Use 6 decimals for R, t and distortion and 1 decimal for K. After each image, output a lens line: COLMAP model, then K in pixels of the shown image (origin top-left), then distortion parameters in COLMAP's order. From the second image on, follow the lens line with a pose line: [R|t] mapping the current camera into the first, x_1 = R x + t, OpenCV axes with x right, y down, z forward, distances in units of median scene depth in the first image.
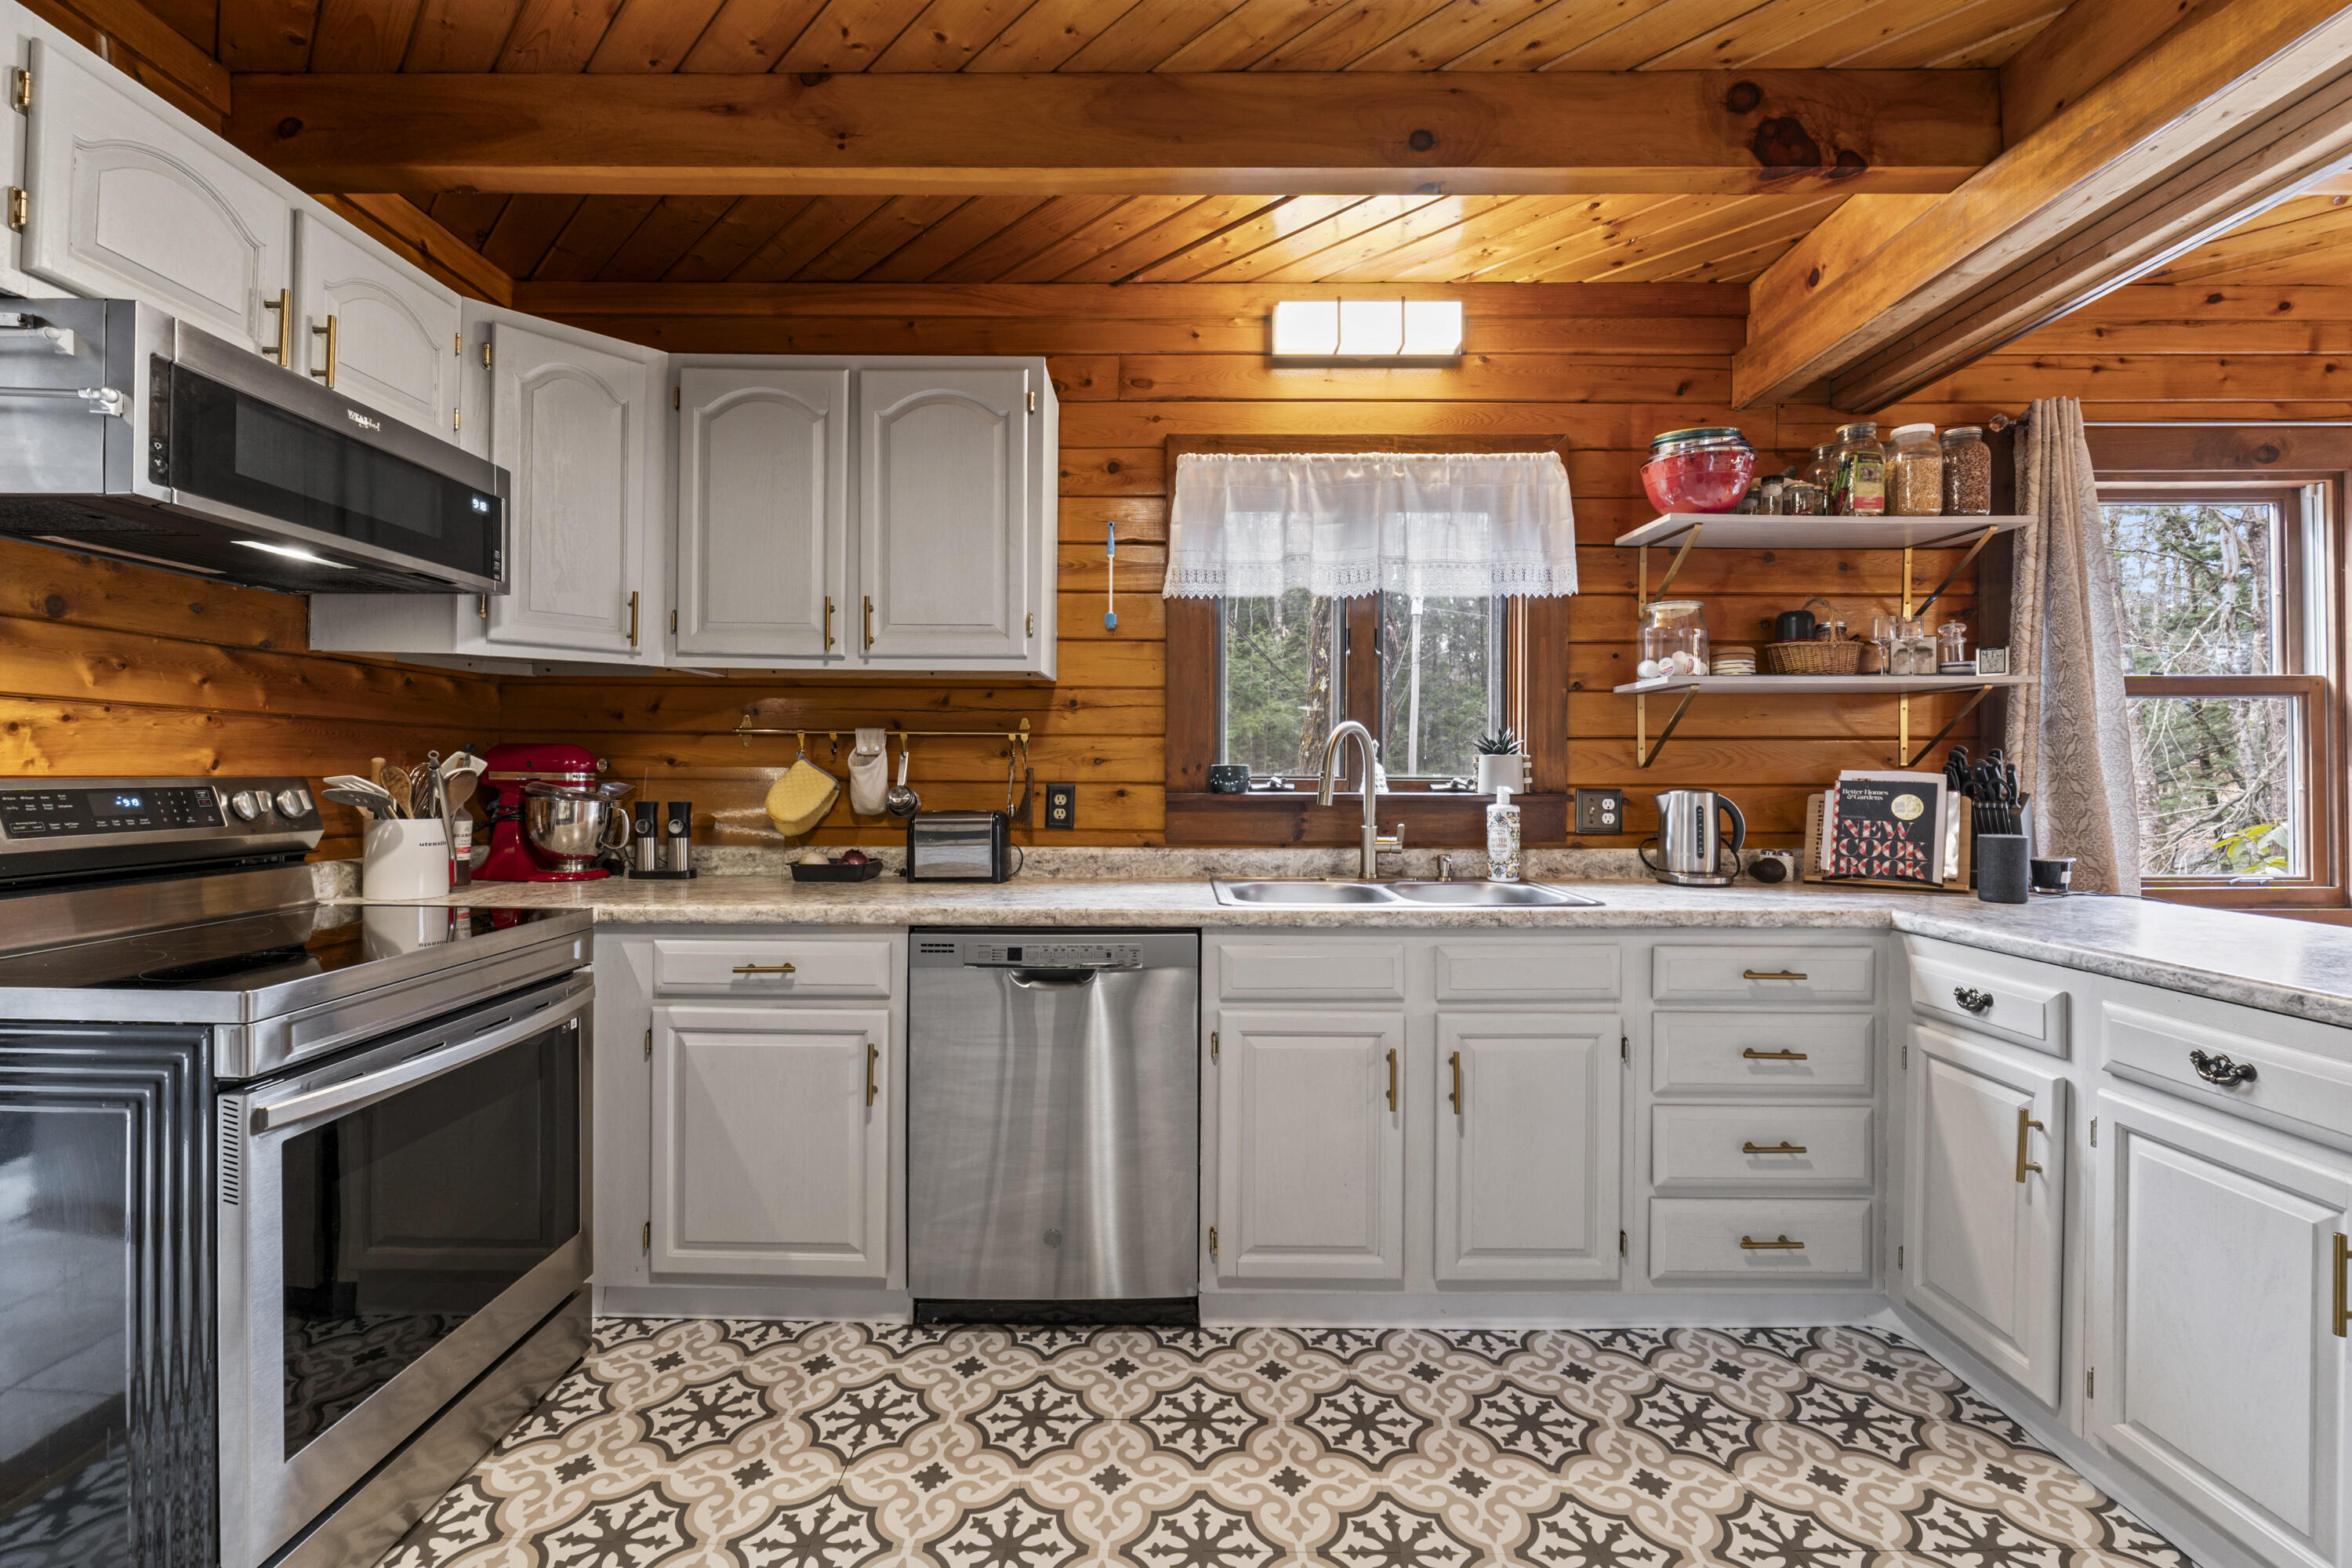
lens RADIAL K [[995.2, 0, 1175.6], [0, 995.2, 772.9], [0, 0, 1]] dist [-0.002487, -0.000208]
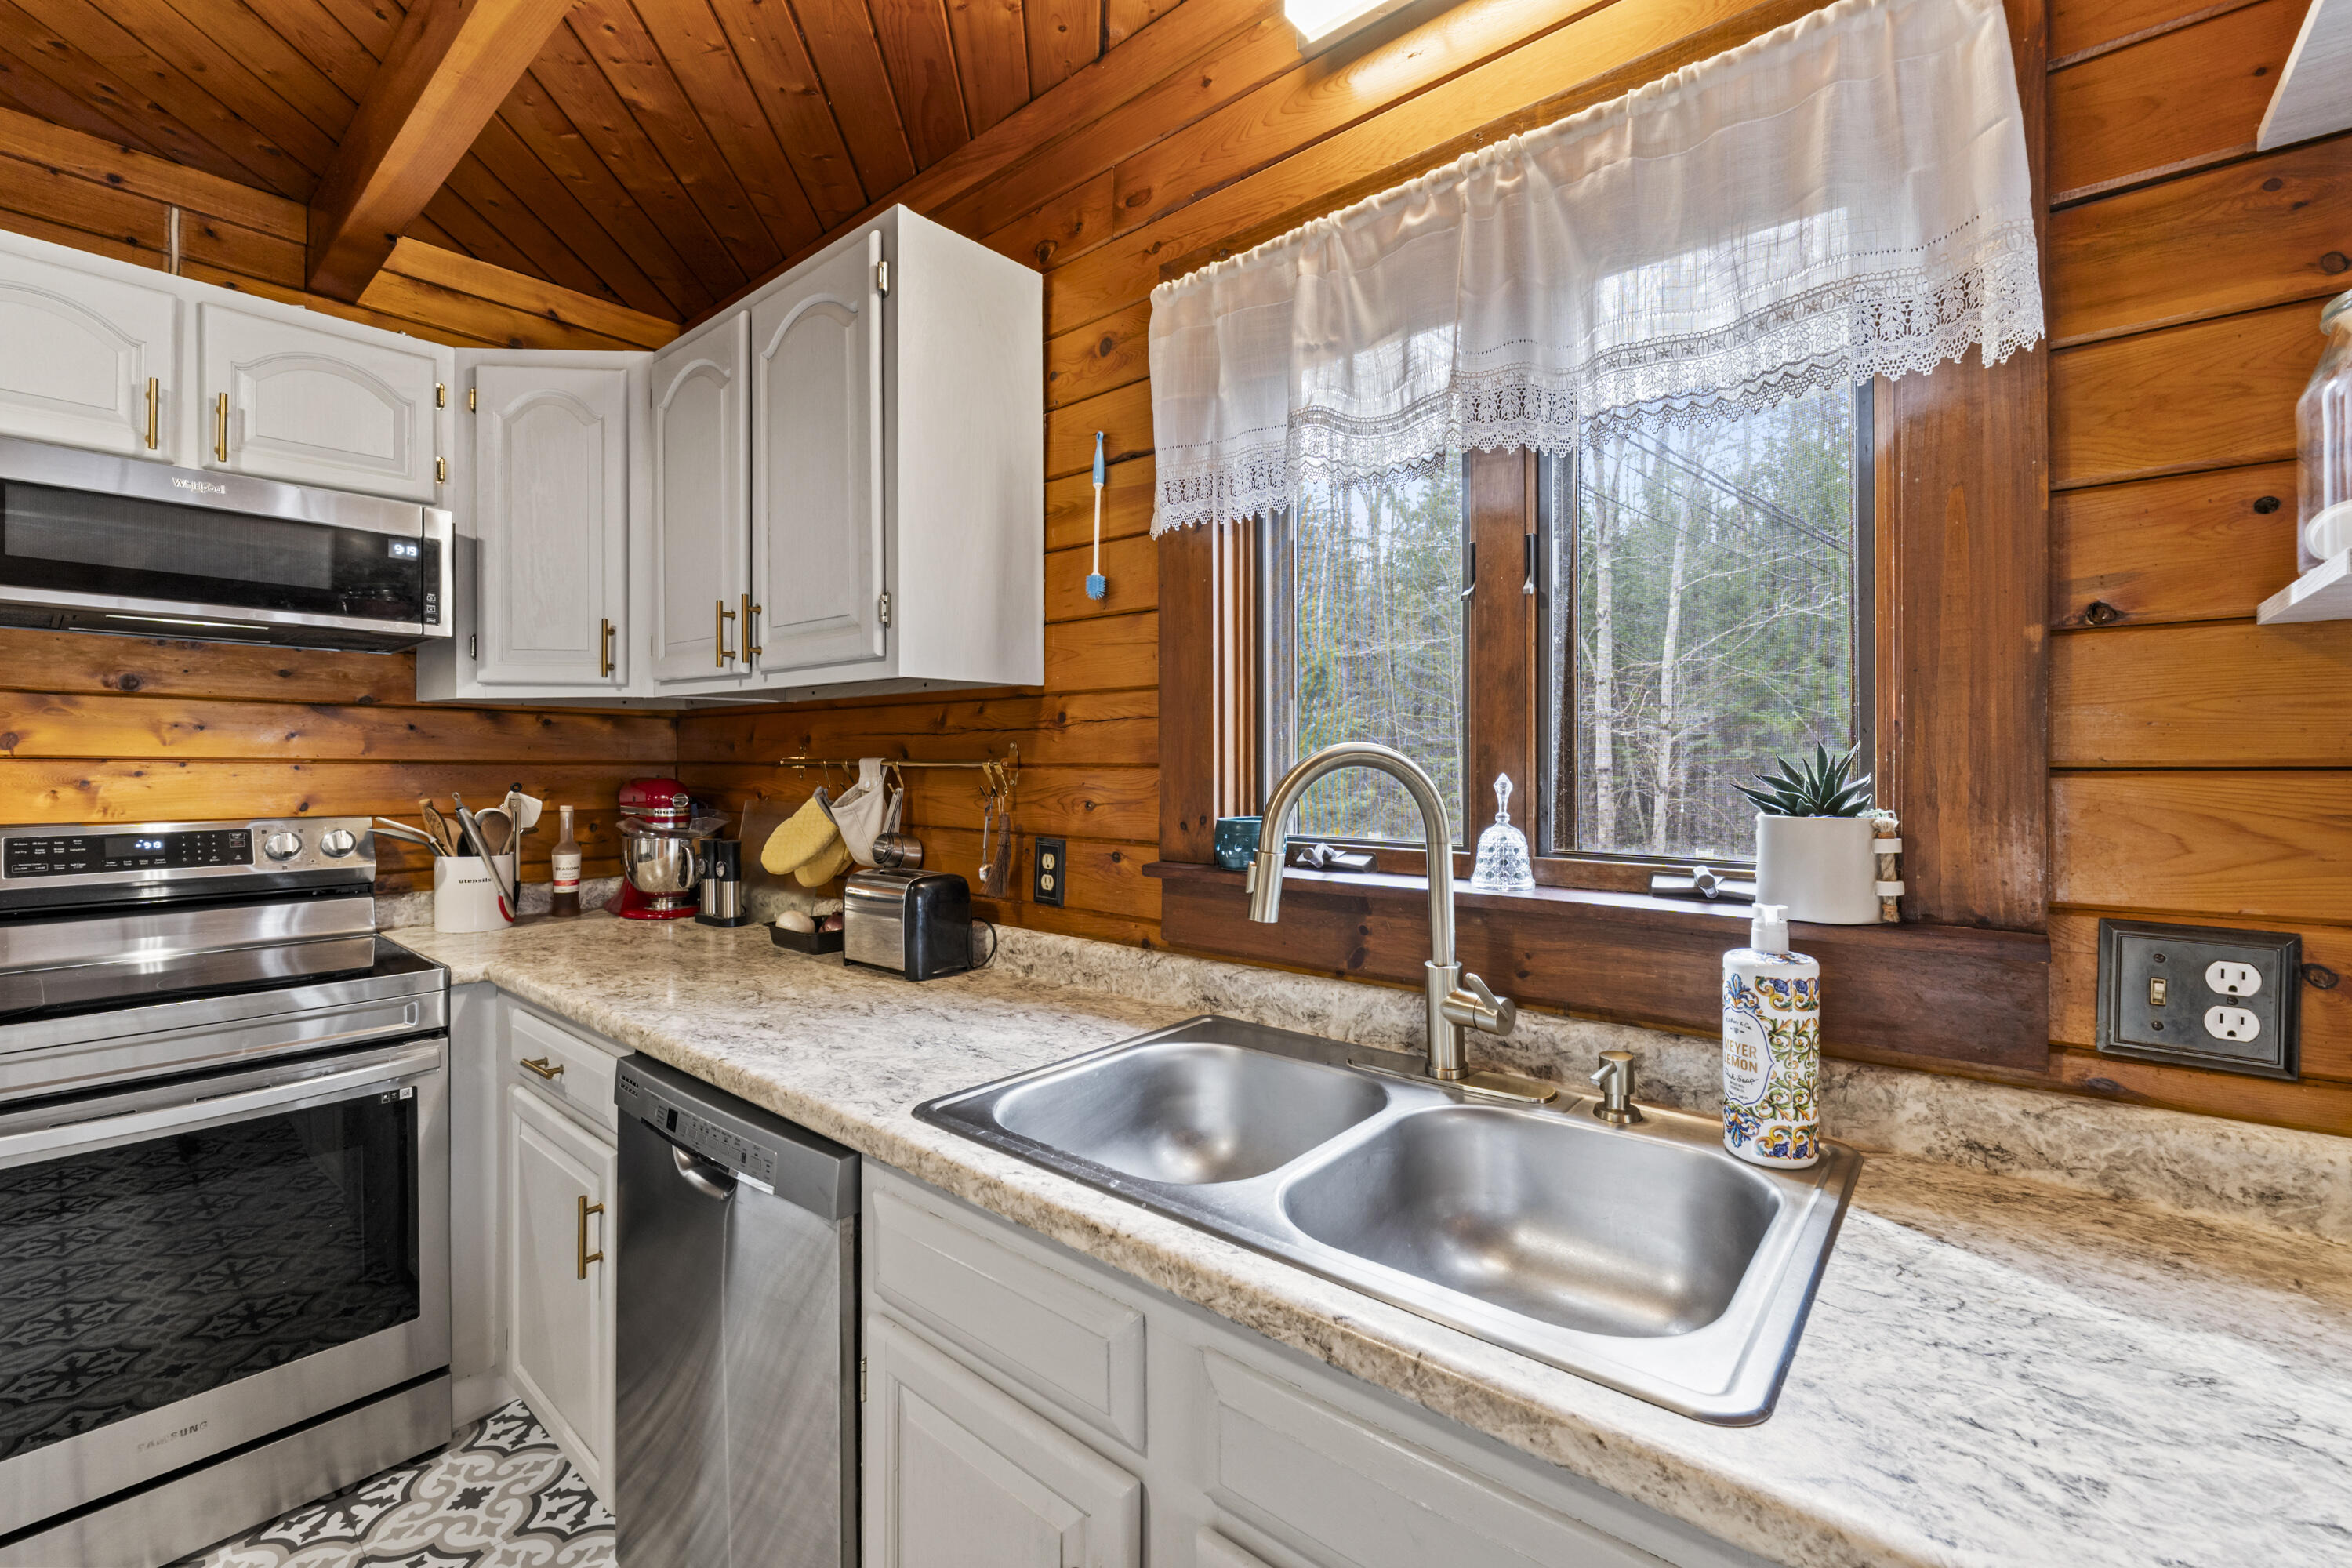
lens RADIAL K [[995.2, 0, 1176.3], [0, 995.2, 767.8], [0, 0, 1]] dist [-0.002487, -0.000208]
pose [[0.757127, -0.001078, -0.653266, 0.409645], [0.001556, 0.999999, 0.000153, -0.038428], [0.653265, -0.001133, 0.757128, 0.574208]]
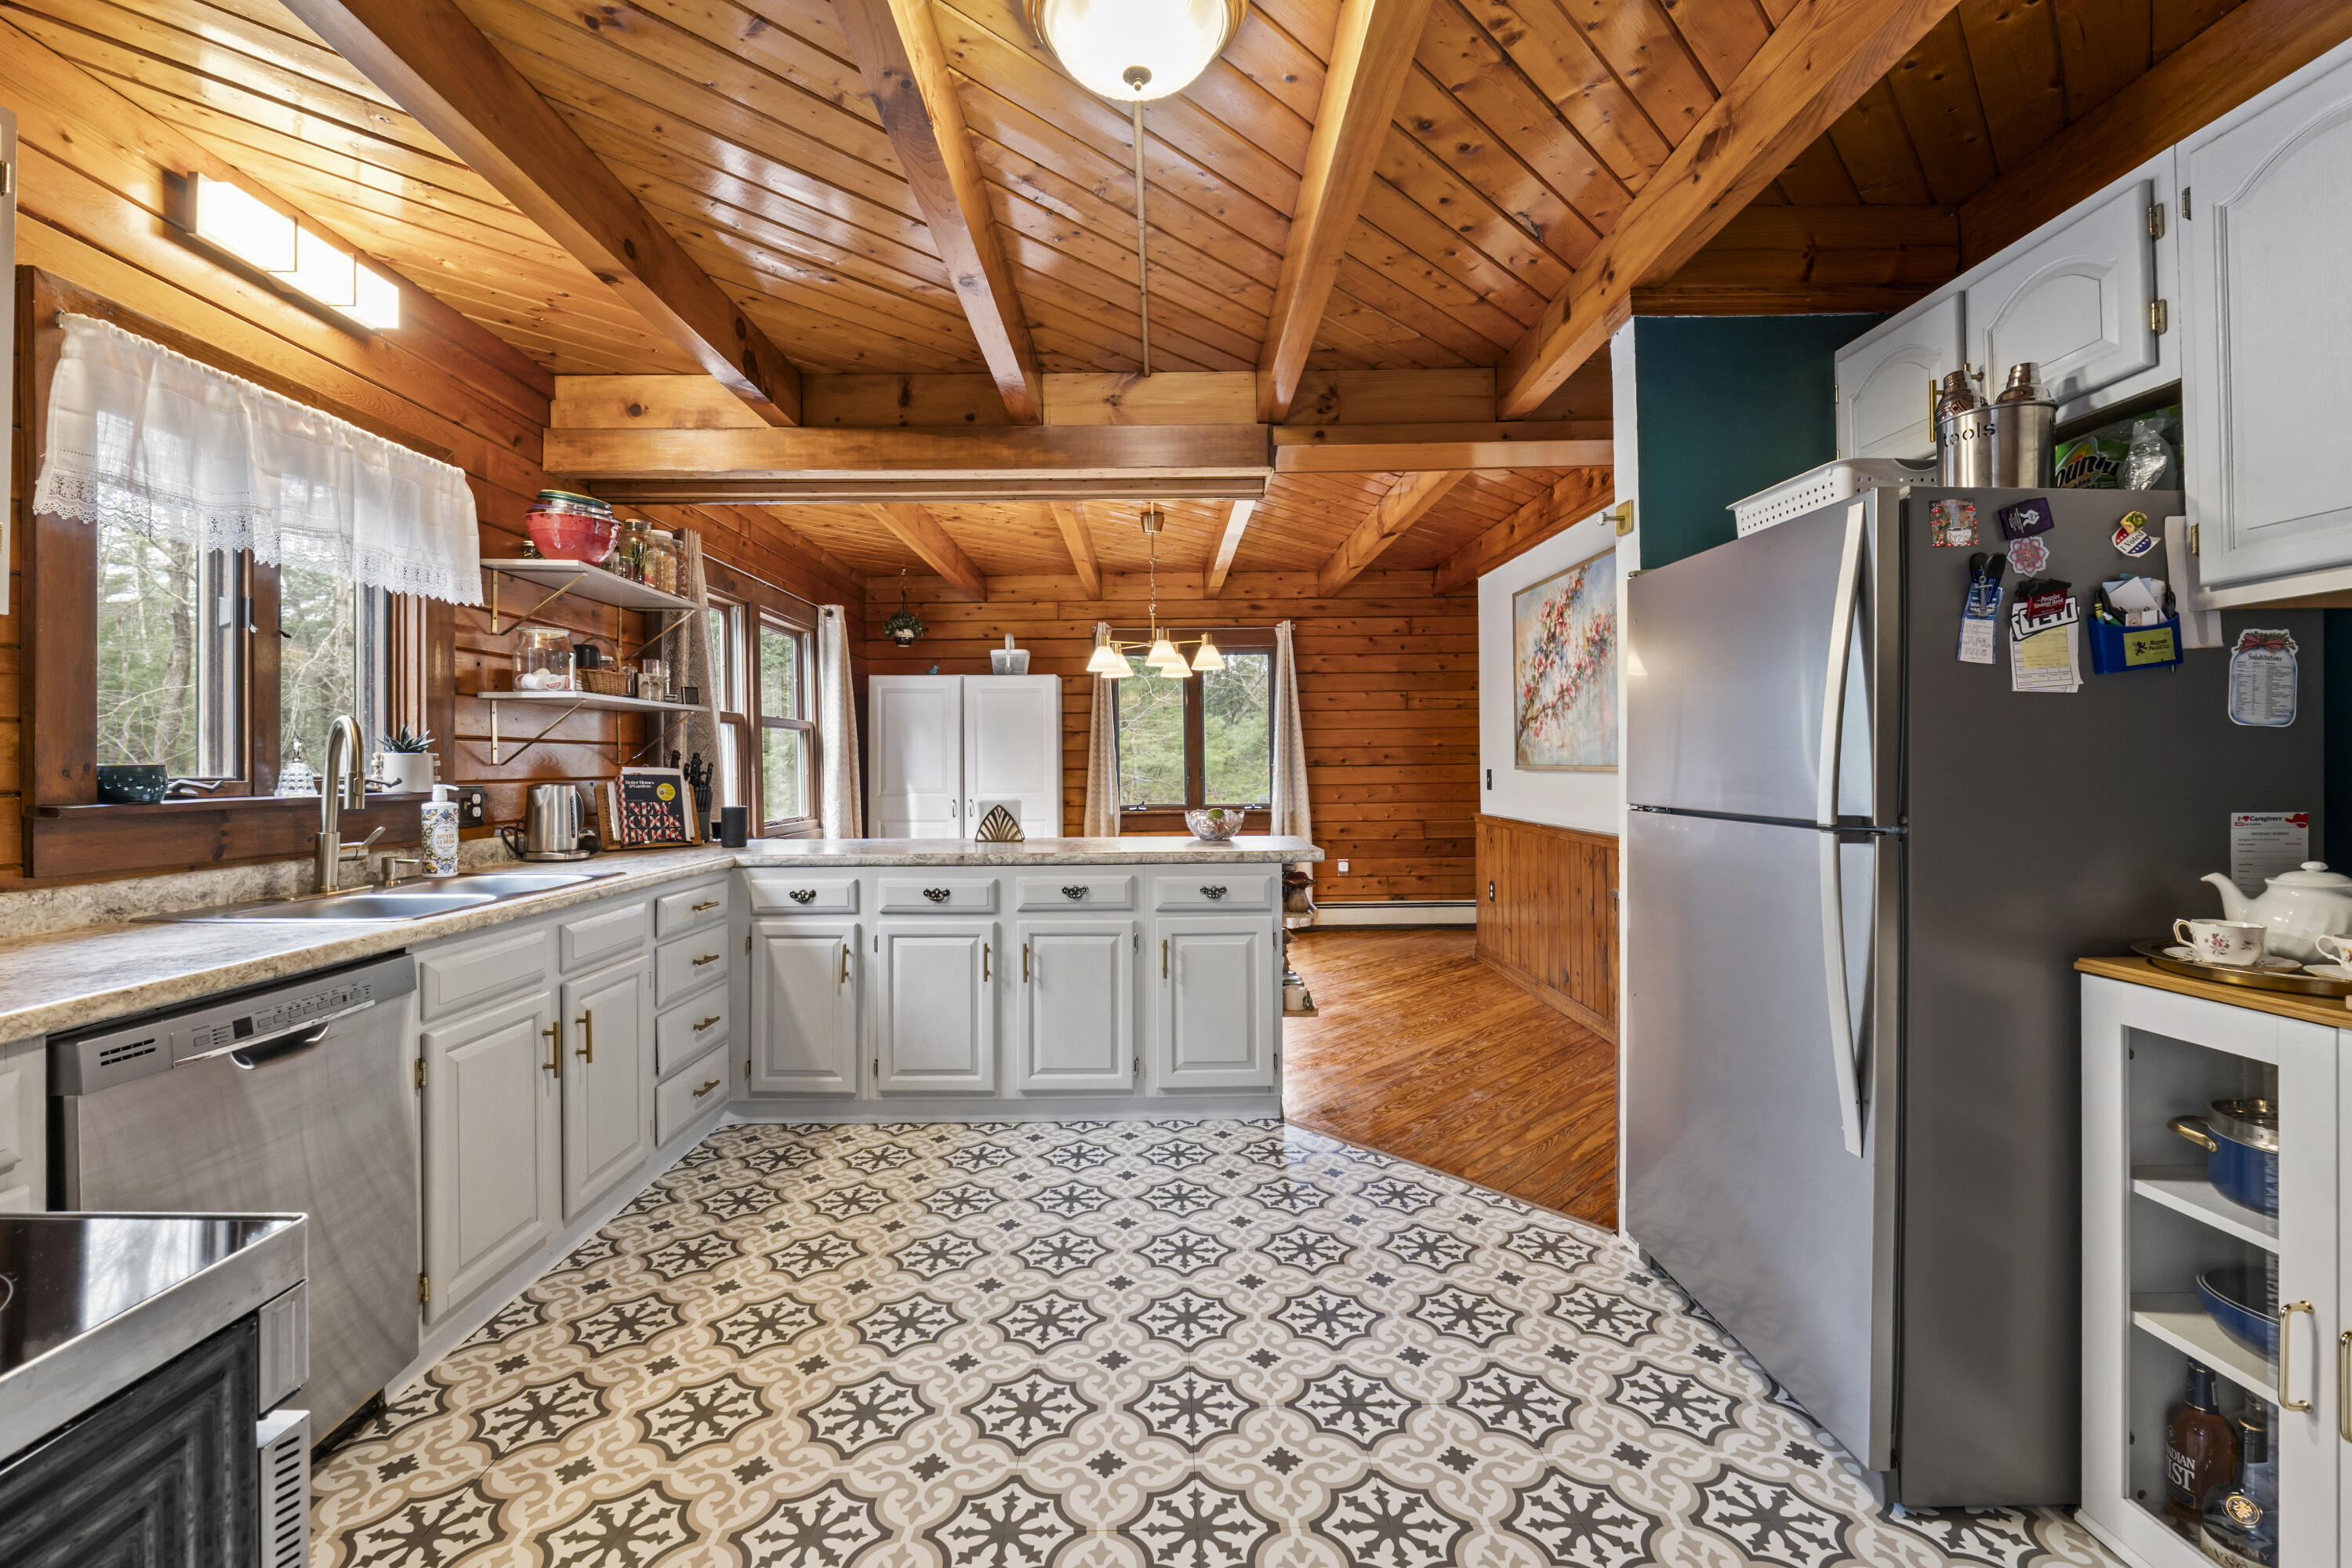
lens RADIAL K [[995.2, 0, 1159.7], [0, 995.2, 766.1], [0, 0, 1]] dist [-0.002487, -0.000208]
pose [[-0.001615, -0.004999, 0.999986, -0.702107], [0.004382, 0.999978, 0.005006, -0.007339], [-0.999989, 0.004390, -0.001593, 0.262649]]
